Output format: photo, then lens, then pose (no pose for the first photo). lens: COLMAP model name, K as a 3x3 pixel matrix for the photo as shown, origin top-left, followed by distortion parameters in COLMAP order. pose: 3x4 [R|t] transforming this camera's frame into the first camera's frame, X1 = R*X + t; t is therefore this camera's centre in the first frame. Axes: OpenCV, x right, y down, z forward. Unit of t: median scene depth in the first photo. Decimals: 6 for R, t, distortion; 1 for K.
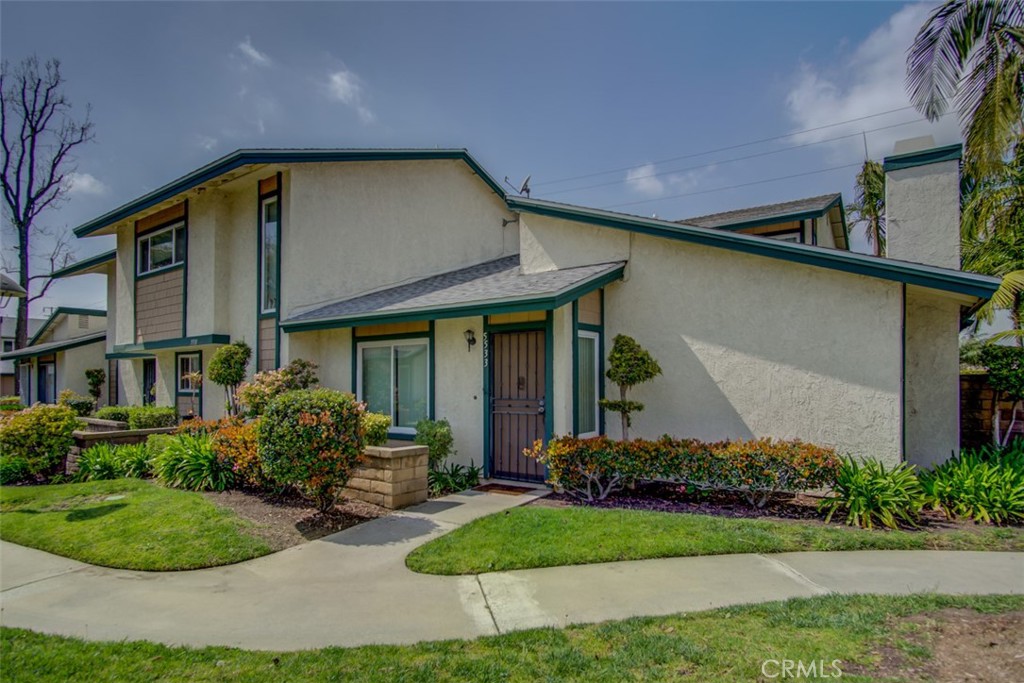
lens RADIAL K [[523.8, 0, 512.4], [0, 523.8, 382.1], [0, 0, 1]] dist [-0.021321, 0.000434]
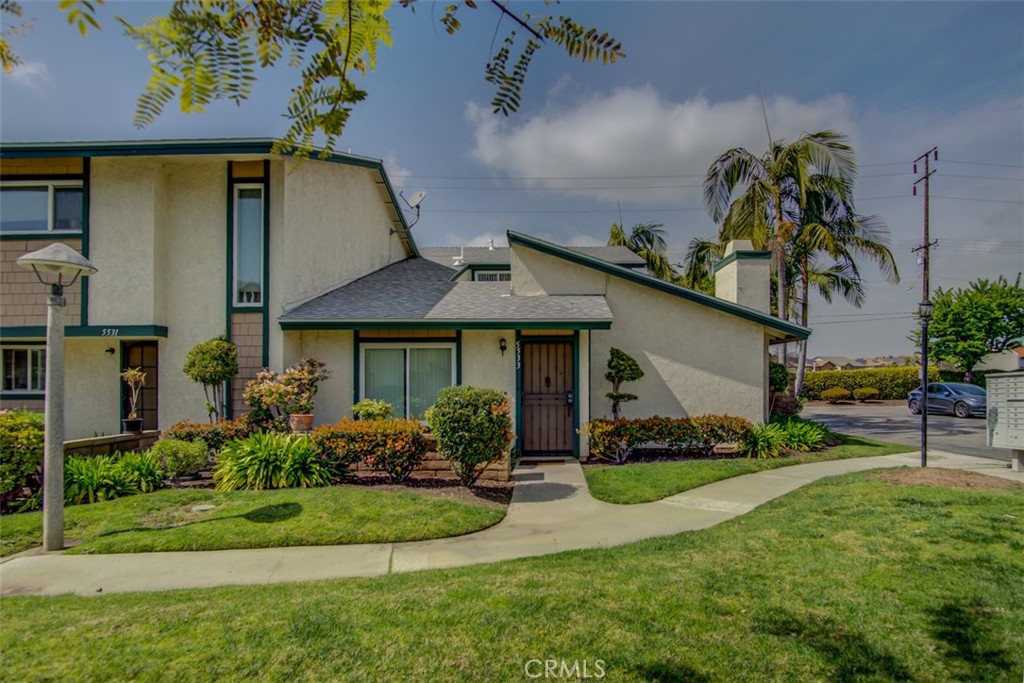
lens RADIAL K [[523.8, 0, 512.4], [0, 523.8, 382.1], [0, 0, 1]] dist [-0.021321, 0.000434]
pose [[0.837579, -0.000013, 0.546316, -0.819066], [-0.000314, 1.000000, 0.000505, 0.002481], [-0.546316, -0.000595, 0.837579, -0.057421]]
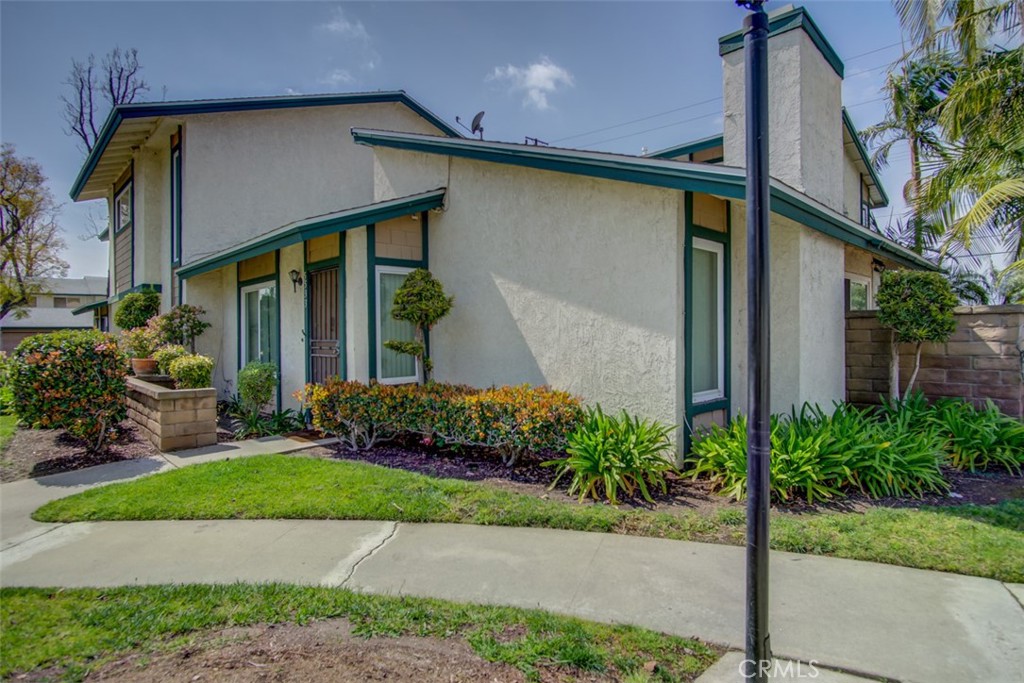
lens RADIAL K [[511.3, 0, 512.0], [0, 511.3, 341.5], [0, 0, 1]] dist [-0.026021, 0.000394]
pose [[0.984603, -0.001871, -0.174795, 0.517252], [0.004893, 0.999846, 0.016859, 0.019973], [0.174736, -0.017455, 0.984461, 0.158023]]
